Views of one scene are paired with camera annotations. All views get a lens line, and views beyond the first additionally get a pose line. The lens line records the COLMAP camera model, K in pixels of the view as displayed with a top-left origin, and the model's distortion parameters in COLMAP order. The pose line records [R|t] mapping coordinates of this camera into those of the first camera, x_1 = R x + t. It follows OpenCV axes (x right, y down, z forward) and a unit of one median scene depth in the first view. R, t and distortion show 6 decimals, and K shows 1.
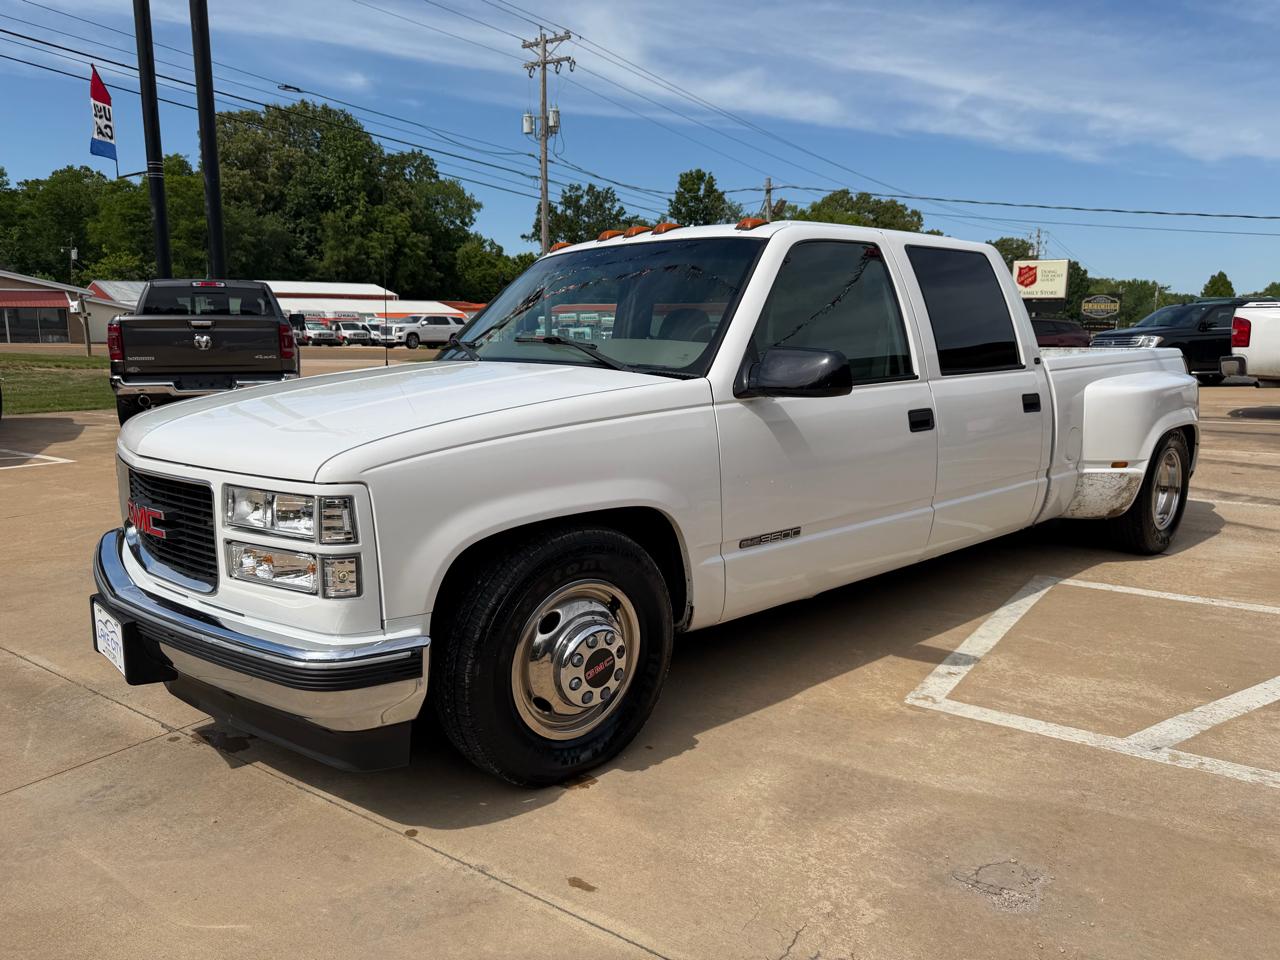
lens RADIAL K [[890.9, 0, 635.8], [0, 890.9, 477.4], [0, 0, 1]] dist [0.069720, -0.099796]
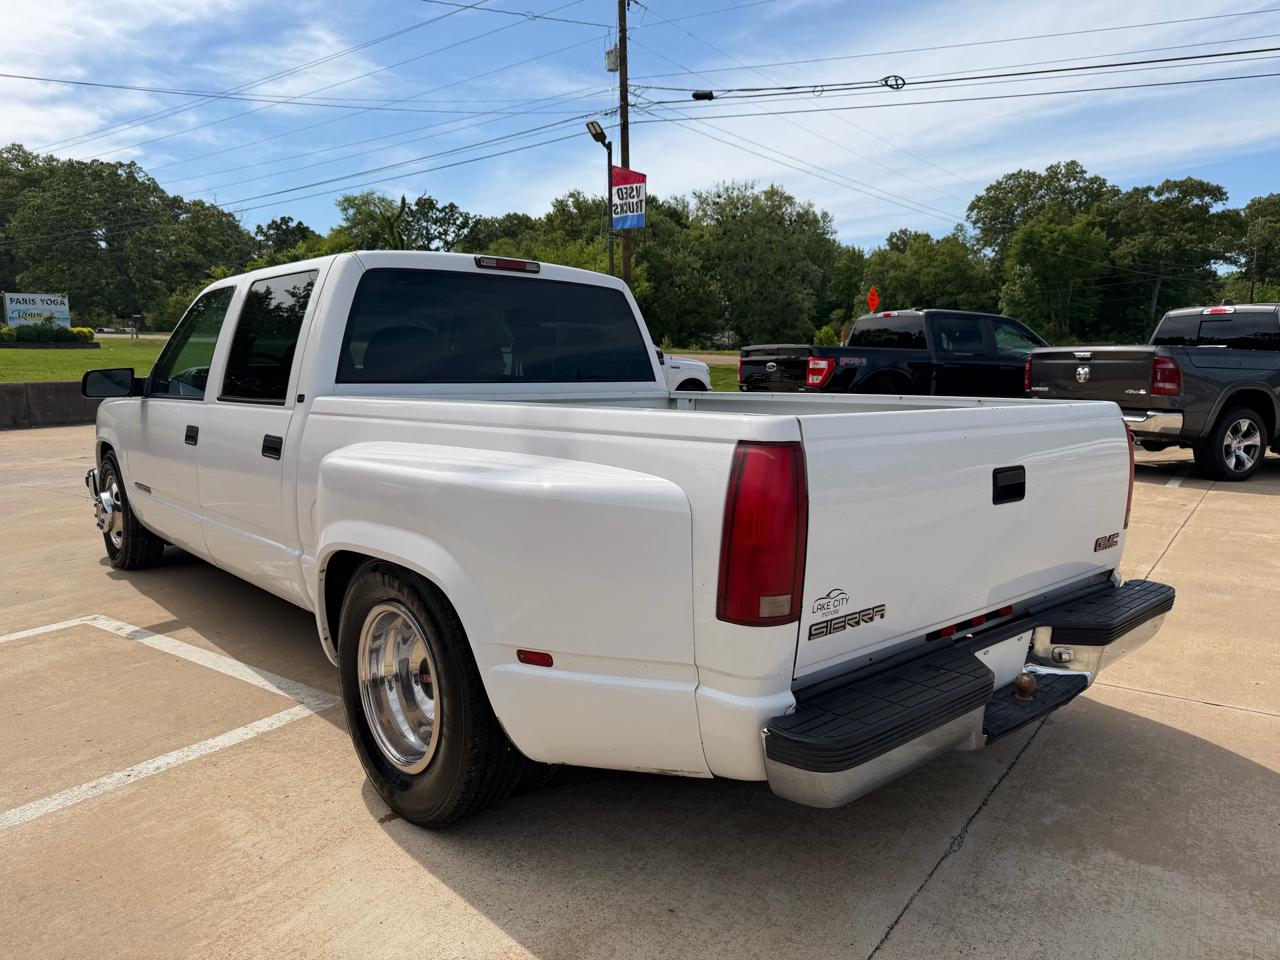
lens RADIAL K [[900.8, 0, 636.7], [0, 900.8, 459.2], [0, 0, 1]] dist [0.040995, -0.052054]
pose [[0.002627, 0.105938, -0.994369, 1.197641], [-0.162704, 0.981168, 0.104101, -0.200538], [0.986671, 0.161514, 0.019814, 1.241649]]
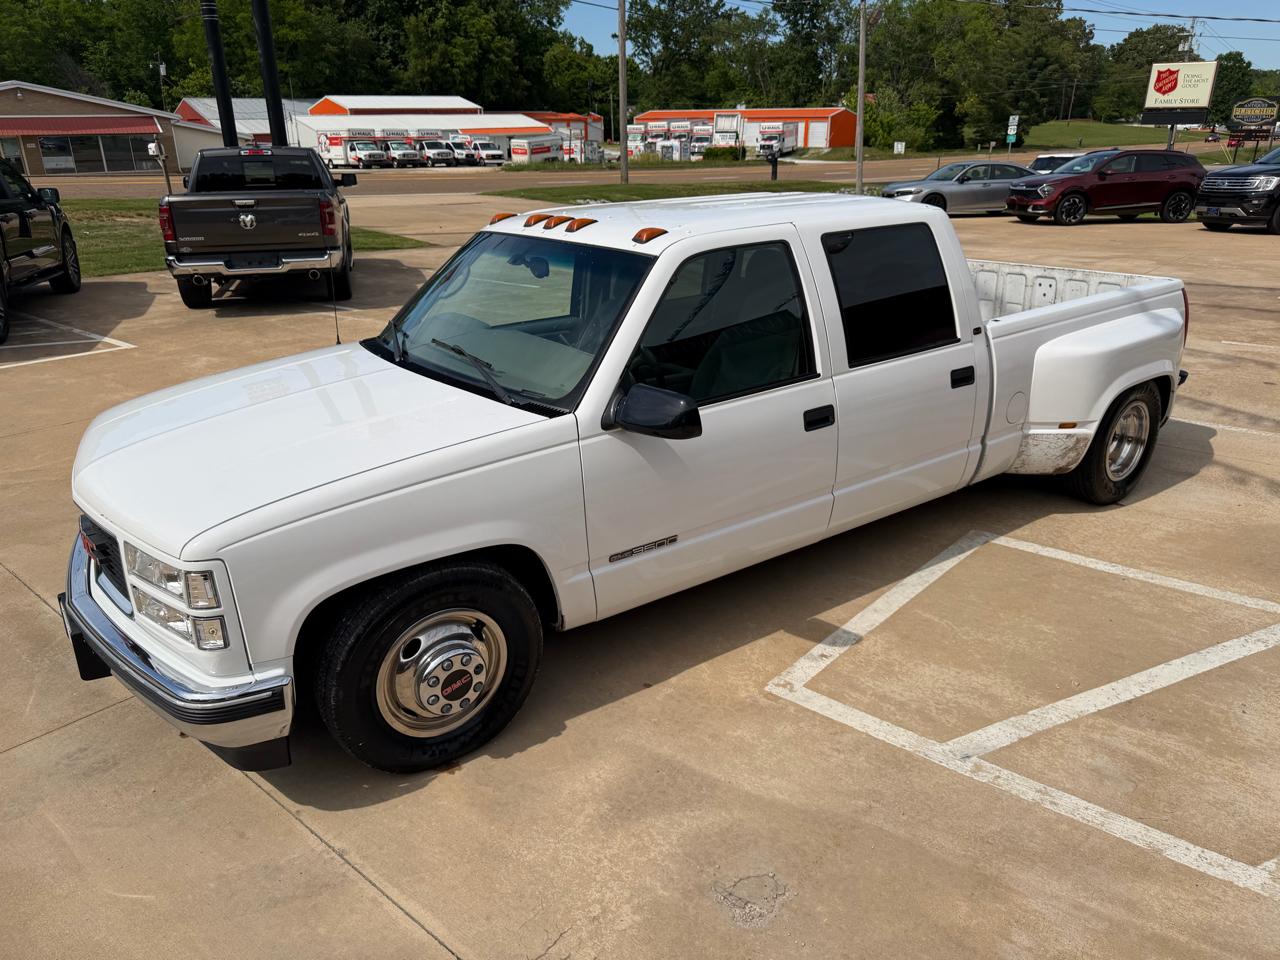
lens RADIAL K [[895.6, 0, 637.4], [0, 895.6, 476.1], [0, 0, 1]] dist [0.045807, -0.060192]
pose [[0.994745, 0.025289, -0.099211, 0.169647], [-0.005601, 0.981006, 0.193895, -0.158457], [0.102230, -0.192321, 0.975993, -0.041761]]
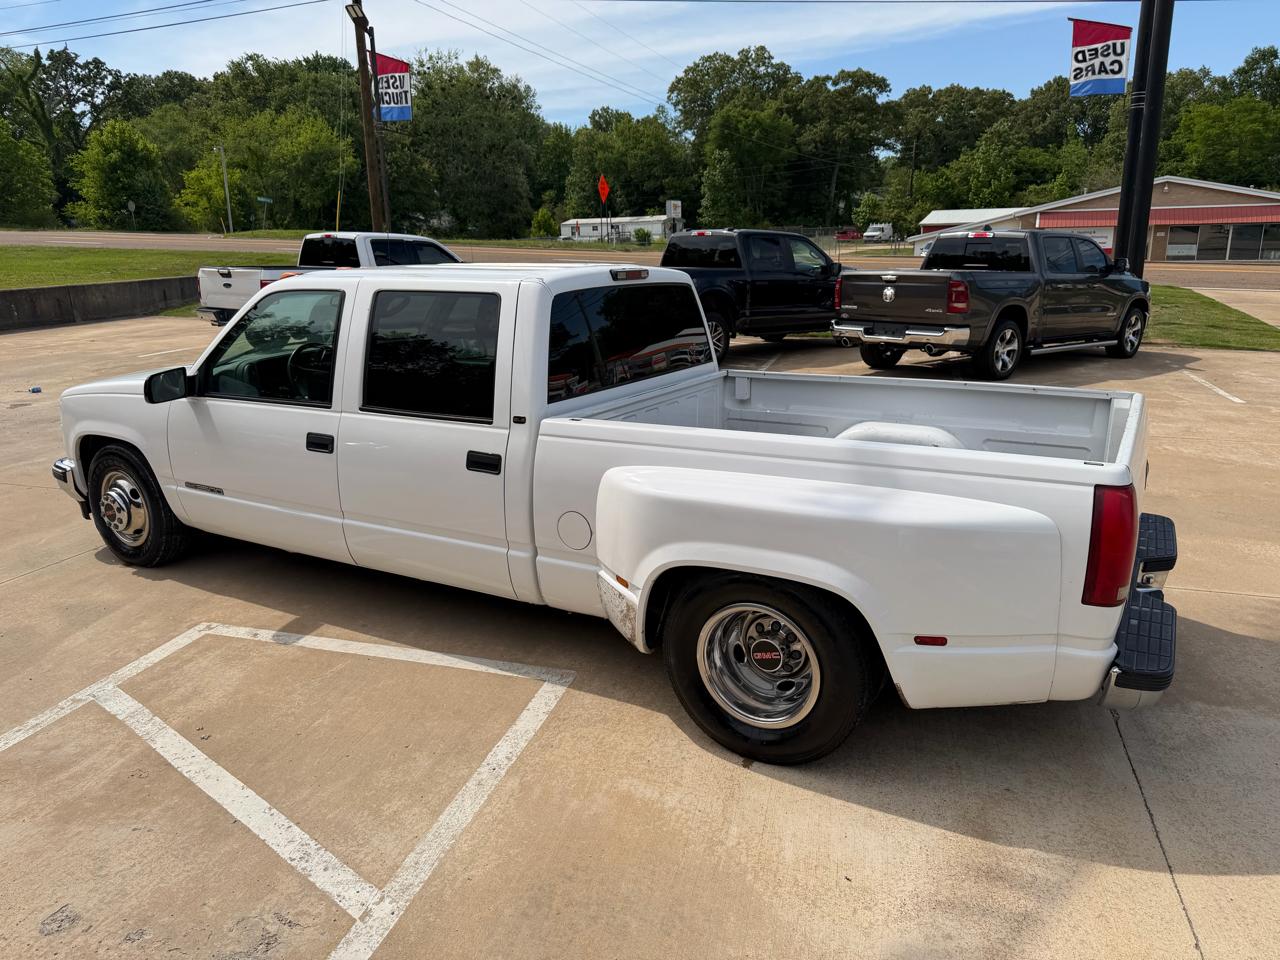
lens RADIAL K [[895.6, 0, 637.4], [0, 895.6, 476.1], [0, 0, 1]] dist [0.045807, -0.060192]
pose [[0.311683, 0.234258, -0.920856, 1.249438], [-0.144153, 0.969573, 0.197860, -0.255214], [0.939188, 0.071074, 0.335969, 0.798409]]
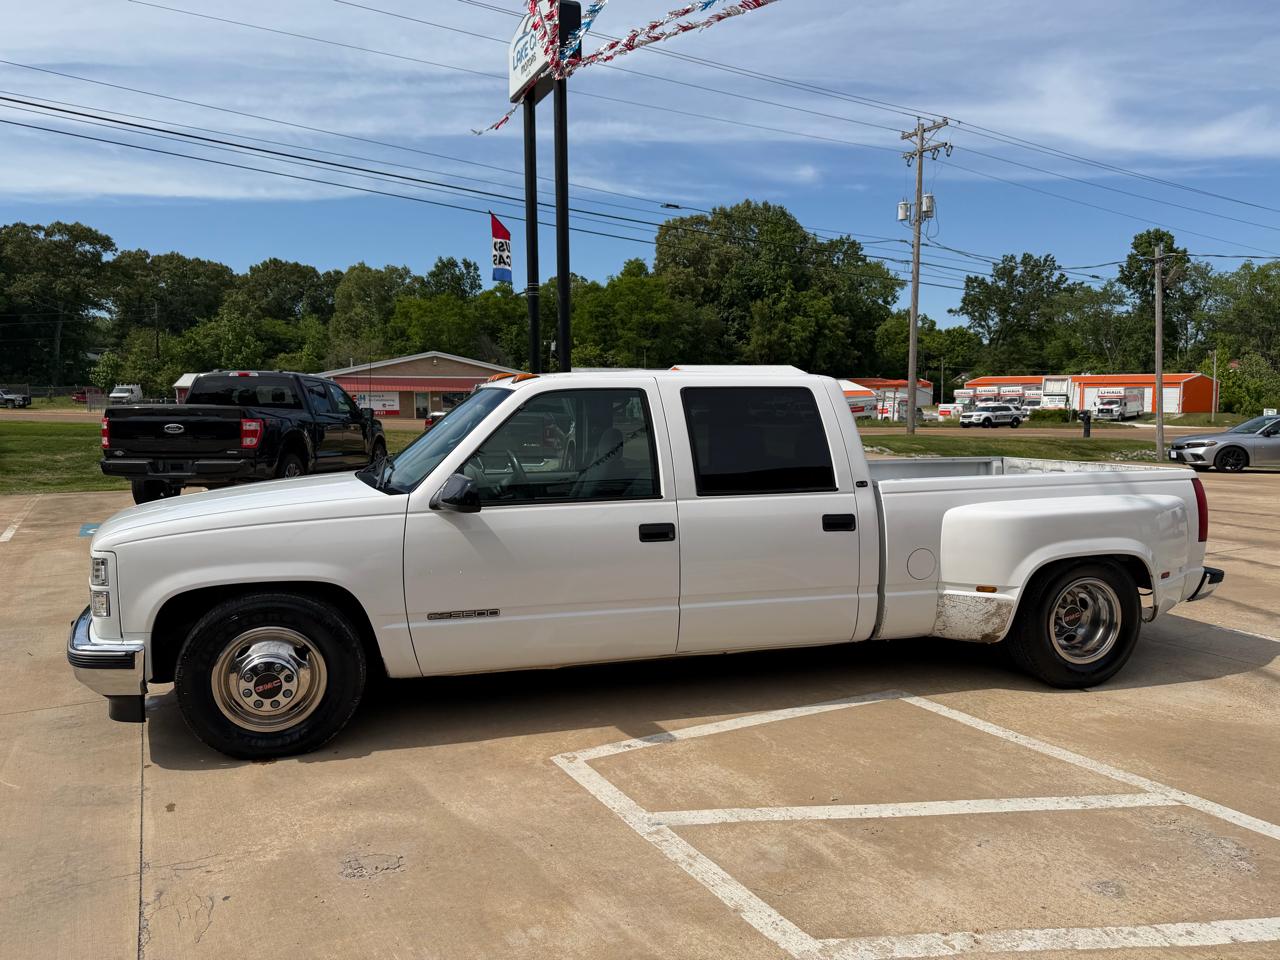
lens RADIAL K [[884.5, 0, 645.6], [0, 884.5, 480.3], [0, 0, 1]] dist [0.090911, -0.127531]
pose [[0.898150, 0.037467, -0.438090, 0.658935], [-0.072266, 0.995392, -0.063029, -0.046691], [0.433710, 0.088268, 0.896719, -0.065770]]
